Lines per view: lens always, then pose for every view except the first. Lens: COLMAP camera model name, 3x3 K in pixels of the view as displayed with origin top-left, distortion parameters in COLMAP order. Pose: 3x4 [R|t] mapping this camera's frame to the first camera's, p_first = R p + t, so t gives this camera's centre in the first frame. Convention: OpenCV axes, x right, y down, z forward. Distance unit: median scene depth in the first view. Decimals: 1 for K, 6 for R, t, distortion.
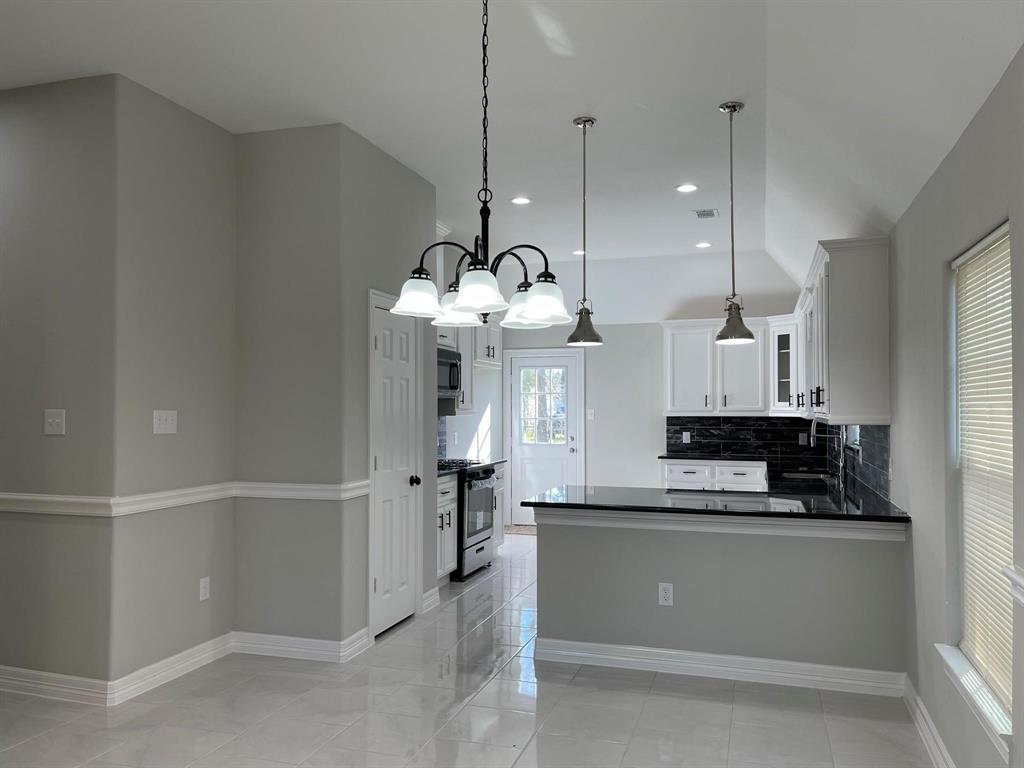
lens RADIAL K [[810.6, 0, 505.4], [0, 810.6, 380.9], [0, 0, 1]] dist [0.033428, -0.040870]
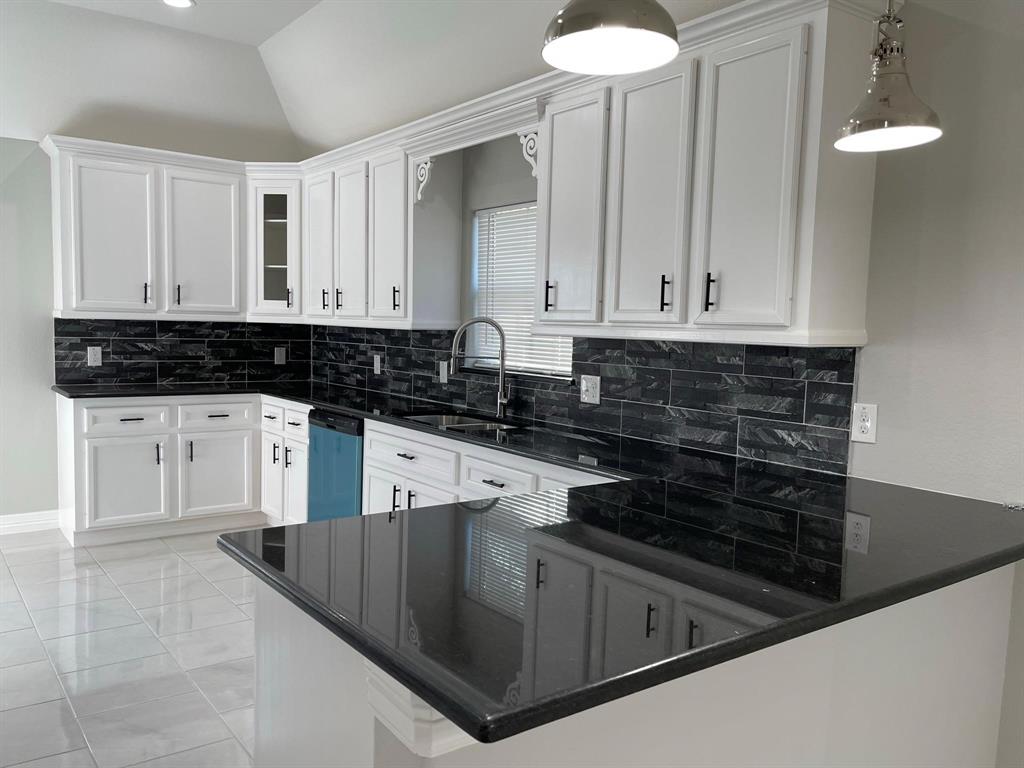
lens RADIAL K [[810.6, 0, 505.0], [0, 810.6, 398.6], [0, 0, 1]] dist [0.033428, -0.040870]
pose [[0.588847, -0.059738, 0.806034, -0.092612], [-0.052966, 0.992269, 0.112235, 0.025311], [-0.806507, -0.108782, 0.581130, 0.558729]]
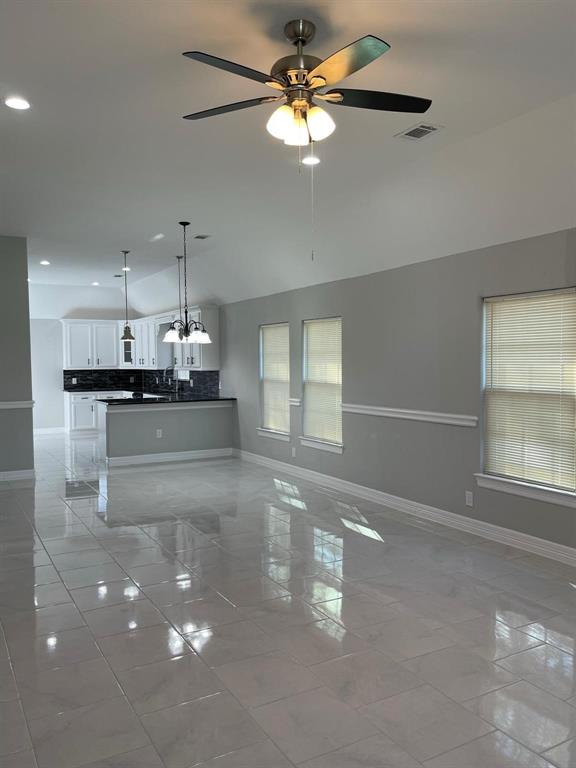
lens RADIAL K [[608.0, 0, 290.5], [0, 608.0, 391.3], [0, 0, 1]] dist [0.033428, -0.040870]
pose [[0.679484, -0.041724, 0.732503, -0.624891], [-0.015571, 0.997337, 0.071253, -0.020807], [-0.733525, -0.059821, 0.677025, -0.441170]]
